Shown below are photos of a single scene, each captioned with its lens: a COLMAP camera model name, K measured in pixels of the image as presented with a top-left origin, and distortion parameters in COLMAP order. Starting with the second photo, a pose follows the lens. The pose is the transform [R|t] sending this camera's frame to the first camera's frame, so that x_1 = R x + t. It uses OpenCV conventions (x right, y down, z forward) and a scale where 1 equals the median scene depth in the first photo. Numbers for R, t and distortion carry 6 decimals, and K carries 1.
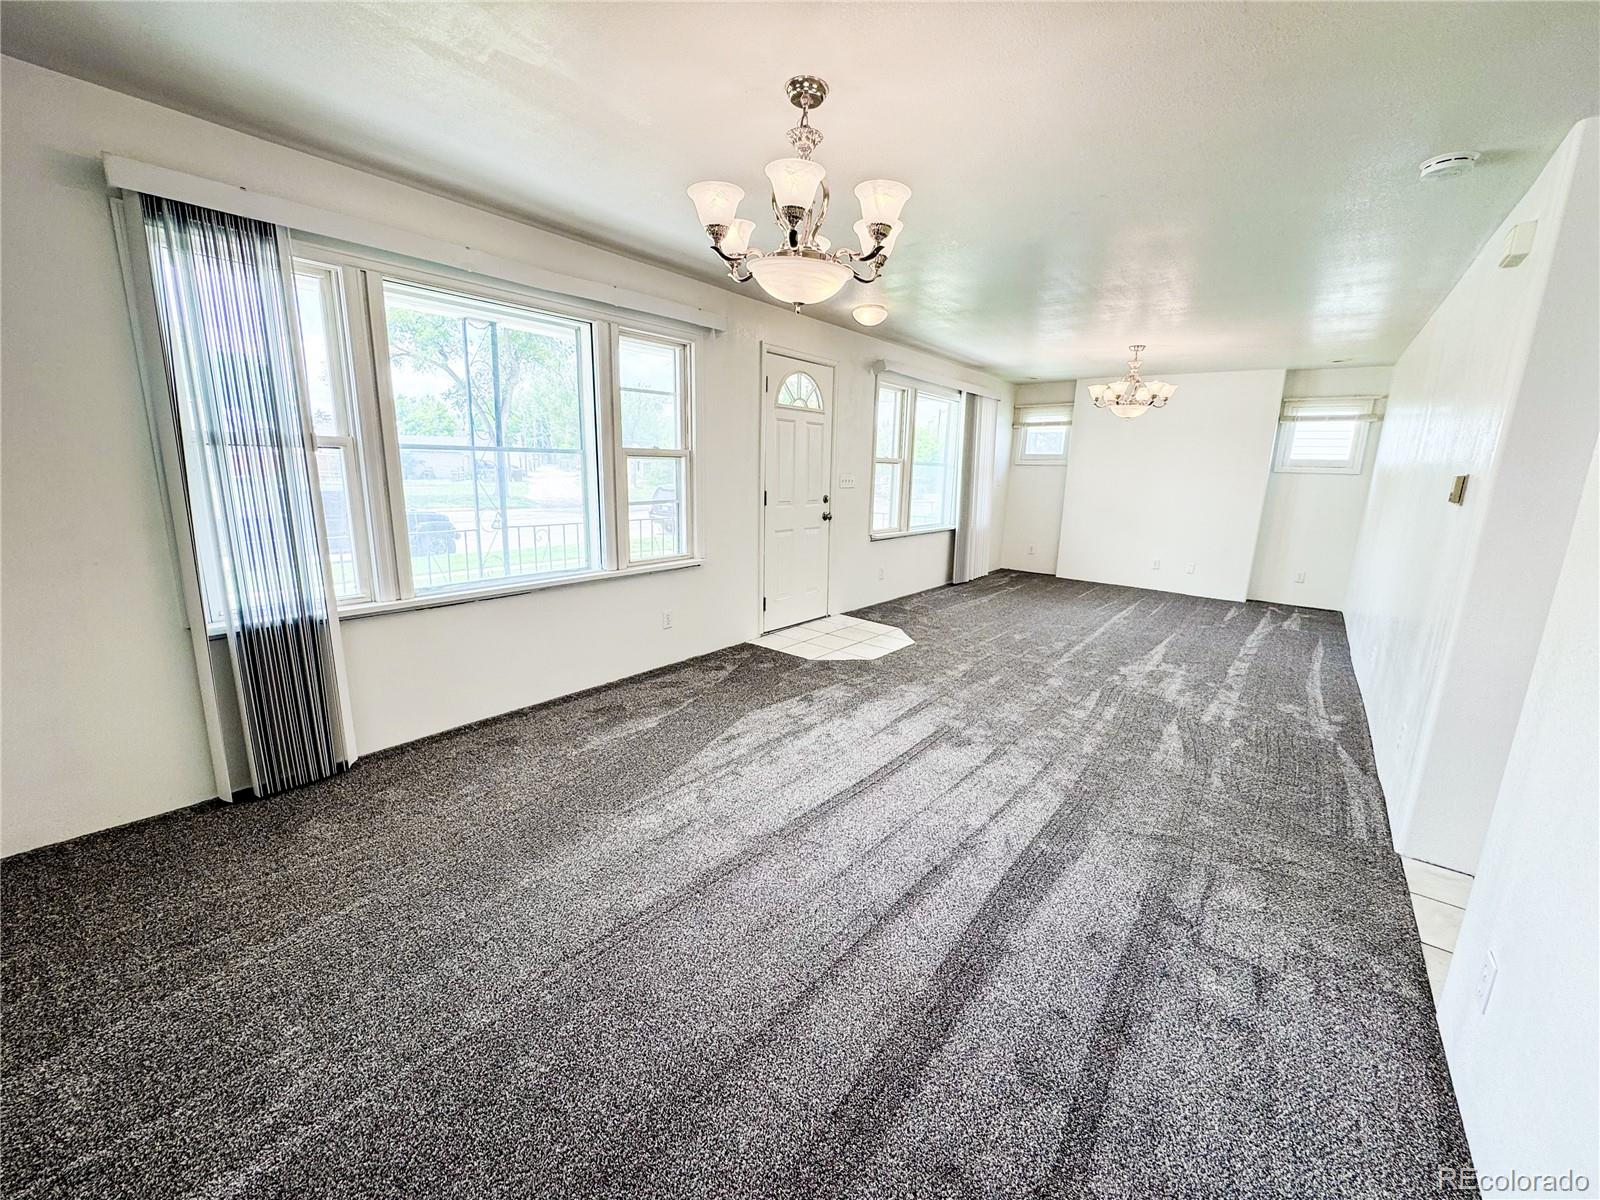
lens RADIAL K [[638.2, 0, 795.9], [0, 638.2, 604.2], [0, 0, 1]] dist [-0.002986, 0.000242]
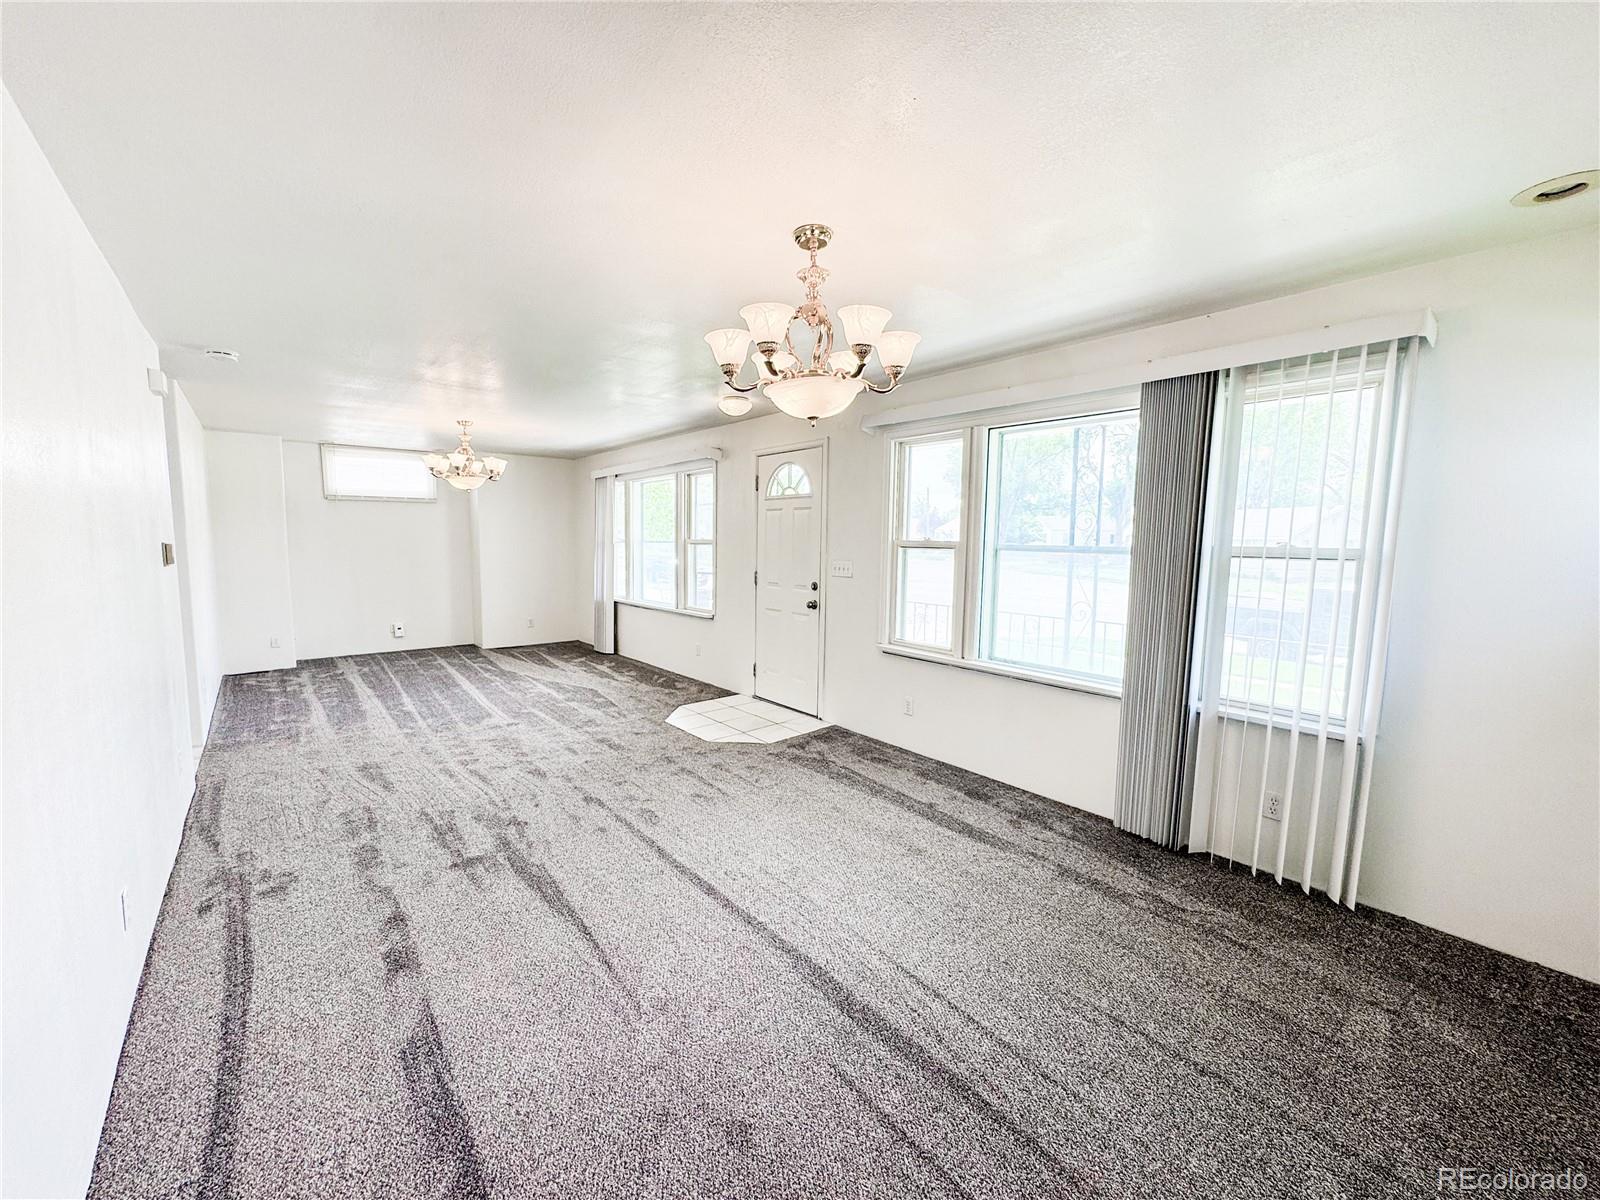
lens RADIAL K [[638.2, 0, 789.2], [0, 638.2, 597.8], [0, 0, 1]] dist [-0.002986, 0.000242]
pose [[-0.196474, 0.062091, -0.978541, 1.201254], [-0.229014, 0.967483, 0.107372, -0.300164], [0.953389, 0.245196, -0.175866, 1.418897]]
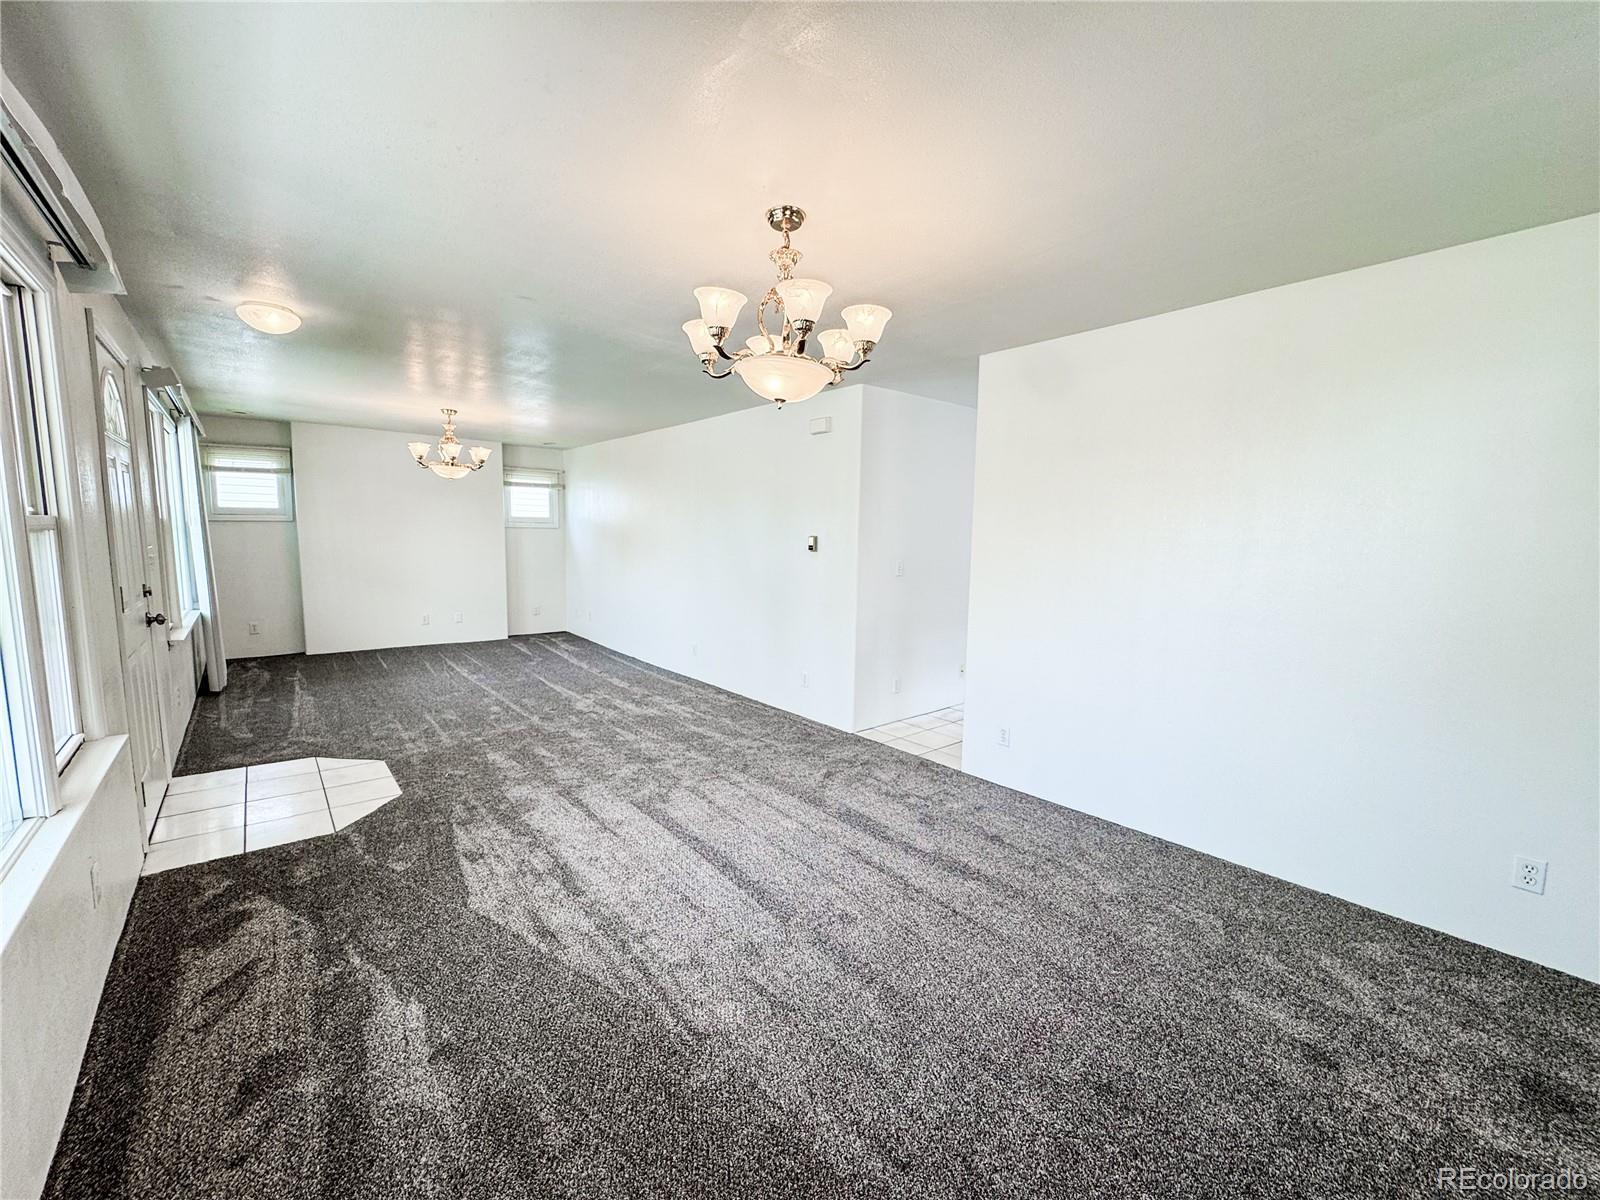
lens RADIAL K [[638.2, 0, 805.3], [0, 638.2, 601.0], [0, 0, 1]] dist [-0.002986, 0.000242]
pose [[0.192577, -0.128931, 0.972775, -0.505978], [0.200093, 0.975662, 0.089702, -0.109683], [-0.960665, 0.177371, 0.213688, 0.376270]]
